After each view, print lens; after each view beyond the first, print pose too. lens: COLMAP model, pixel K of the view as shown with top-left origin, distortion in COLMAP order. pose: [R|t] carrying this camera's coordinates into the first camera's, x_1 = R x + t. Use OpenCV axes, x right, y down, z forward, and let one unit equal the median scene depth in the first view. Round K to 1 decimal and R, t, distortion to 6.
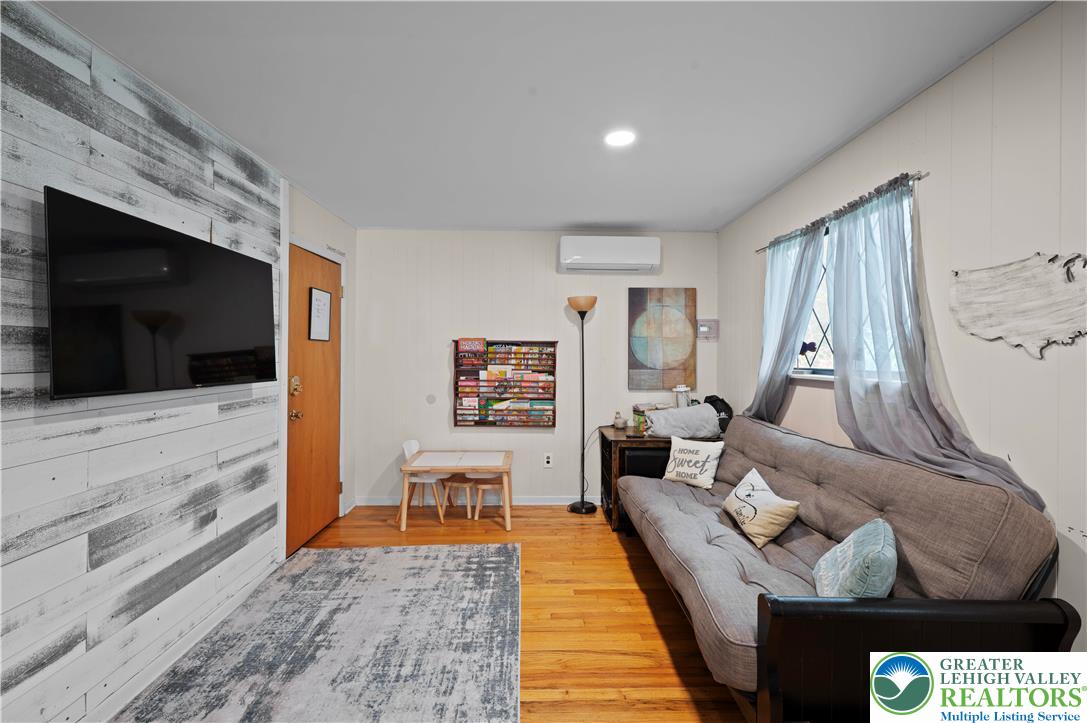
lens RADIAL K [[437.5, 0, 535.0], [0, 437.5, 360.0], [0, 0, 1]] dist [-0.000361, -0.000114]
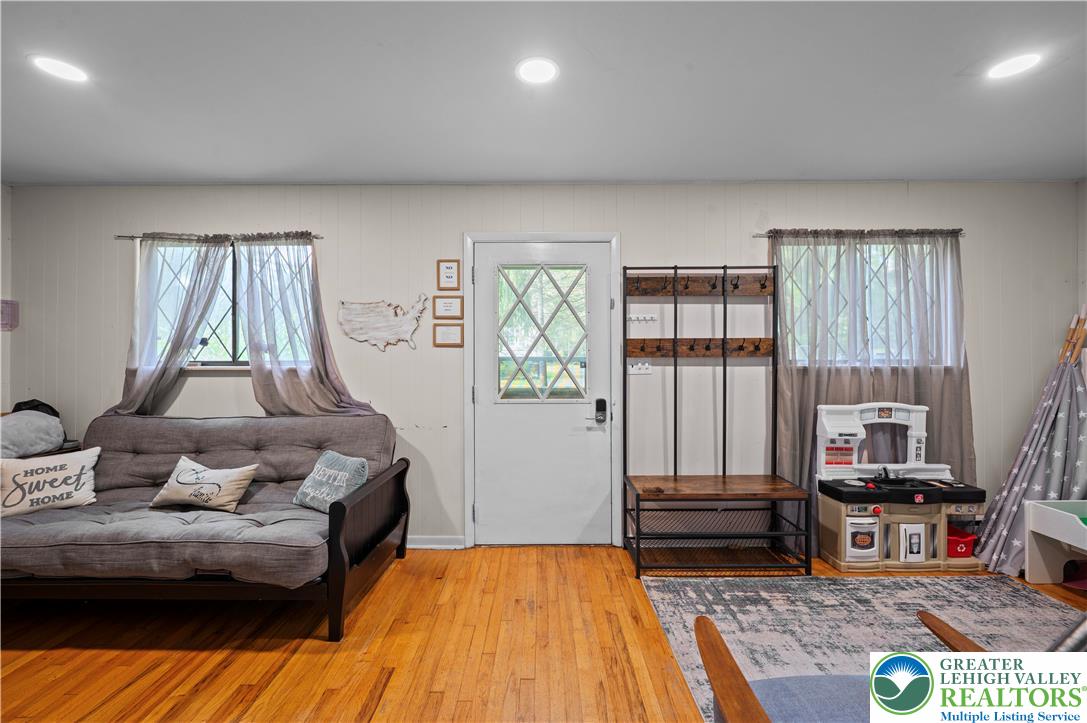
lens RADIAL K [[437.5, 0, 535.0], [0, 437.5, 360.0], [0, 0, 1]] dist [-0.000361, -0.000114]
pose [[0.028400, -0.014676, 0.999489, -0.629611], [0.007545, 0.999867, 0.014468, 0.009594], [-0.999568, 0.007130, 0.028507, 0.148923]]
